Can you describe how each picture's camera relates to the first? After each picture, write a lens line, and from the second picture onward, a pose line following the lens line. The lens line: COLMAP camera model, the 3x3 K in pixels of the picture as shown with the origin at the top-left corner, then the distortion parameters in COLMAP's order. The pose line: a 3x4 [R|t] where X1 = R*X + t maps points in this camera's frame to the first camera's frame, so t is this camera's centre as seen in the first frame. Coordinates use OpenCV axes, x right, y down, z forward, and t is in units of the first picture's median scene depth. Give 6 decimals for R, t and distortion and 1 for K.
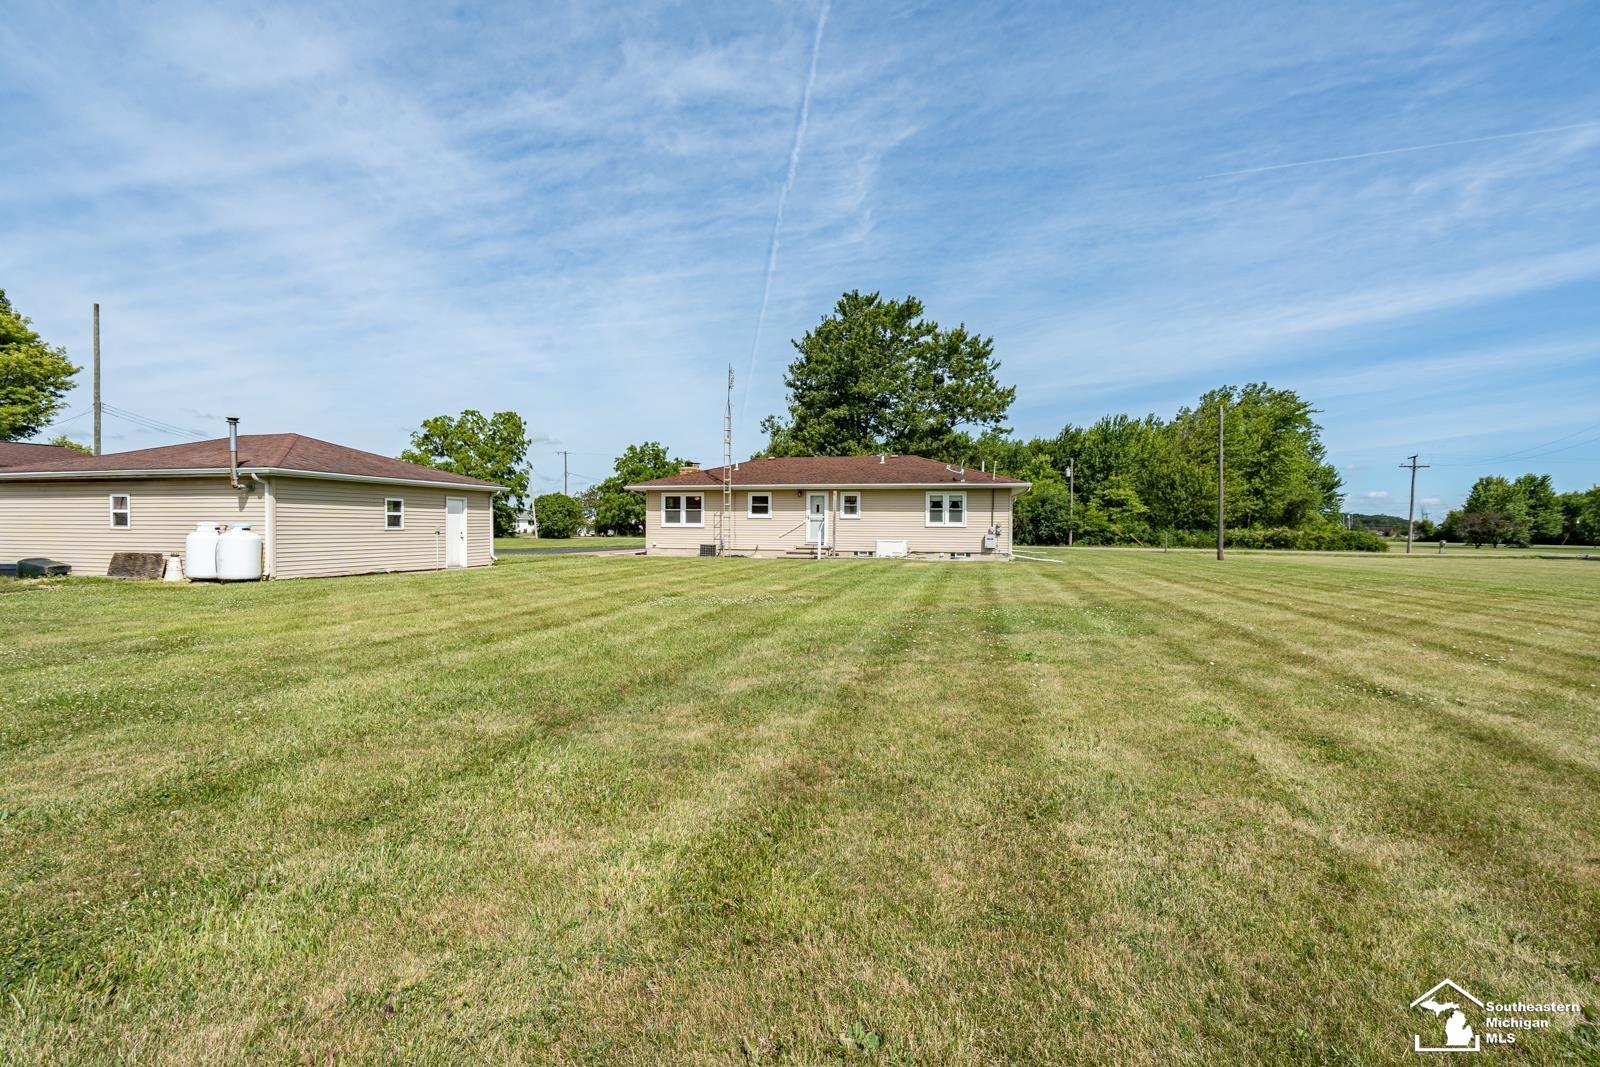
lens RADIAL K [[714.2, 0, 800.0], [0, 714.2, 533.5], [0, 0, 1]] dist [-0.000193, -0.000055]
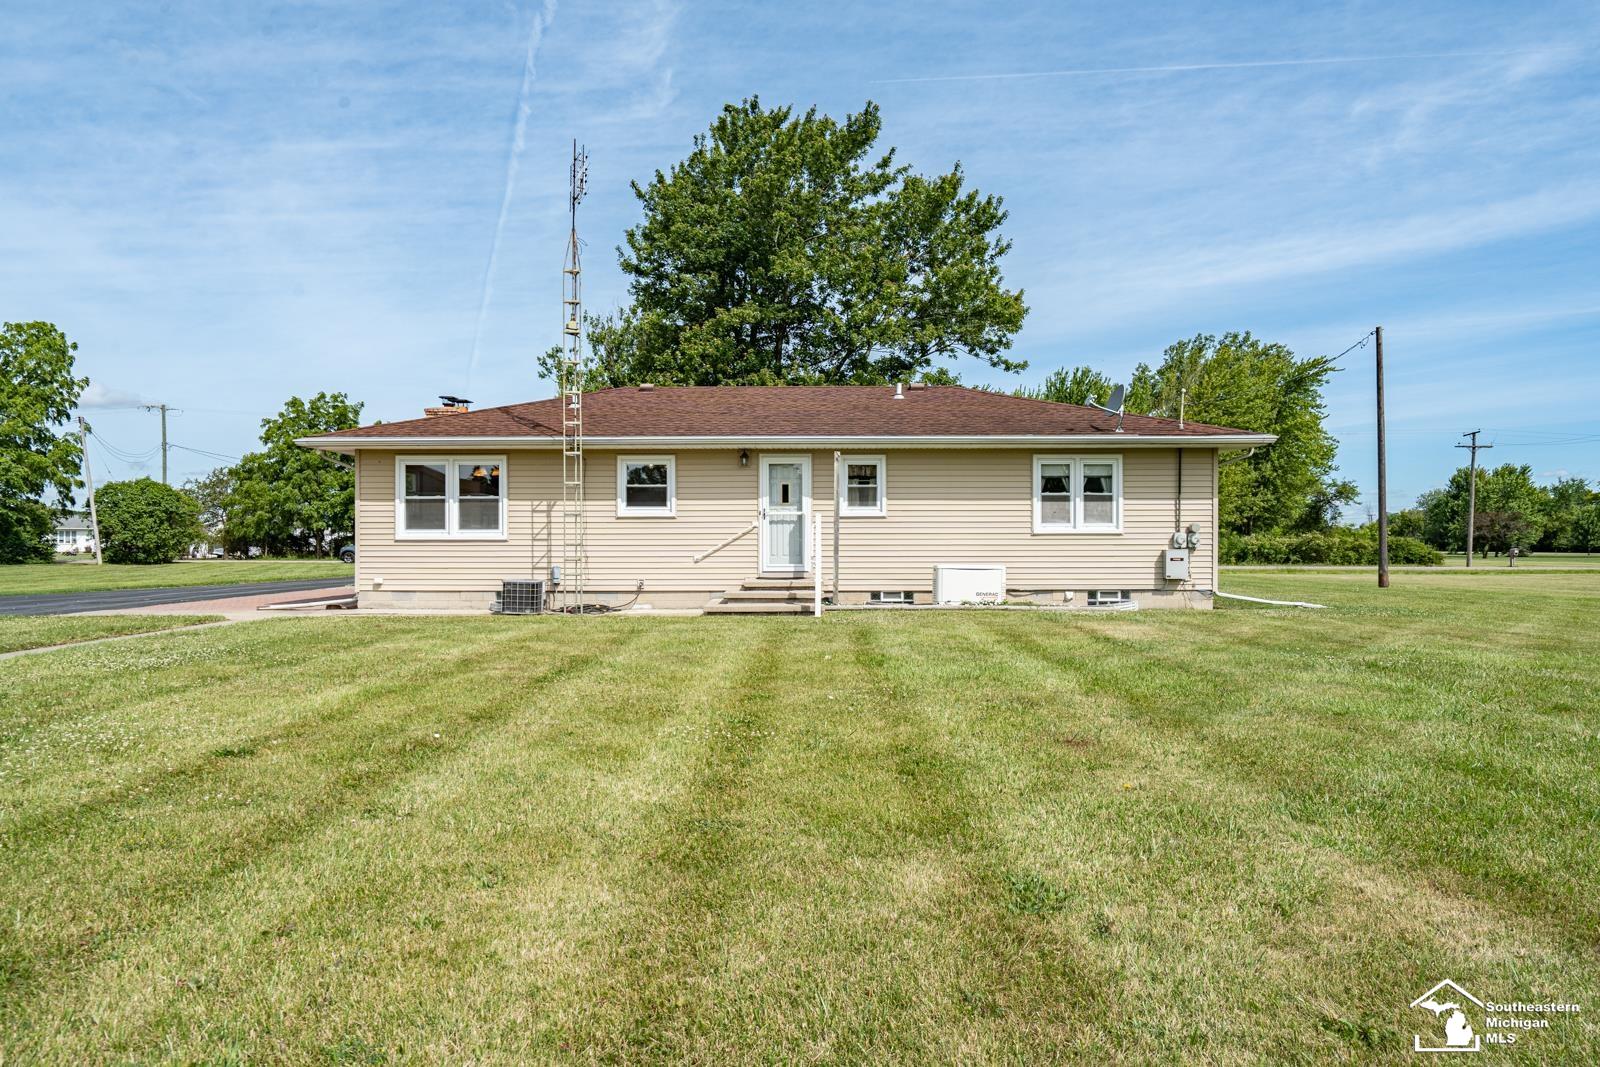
lens RADIAL K [[1016.9, 0, 800.9], [0, 1016.9, 539.4], [0, 0, 1]] dist [0.004172, -0.000960]
pose [[0.972473, -0.009383, 0.232826, -0.040347], [0.011132, 0.999919, -0.006198, -0.001213], [-0.232749, 0.008619, 0.972499, 0.145936]]
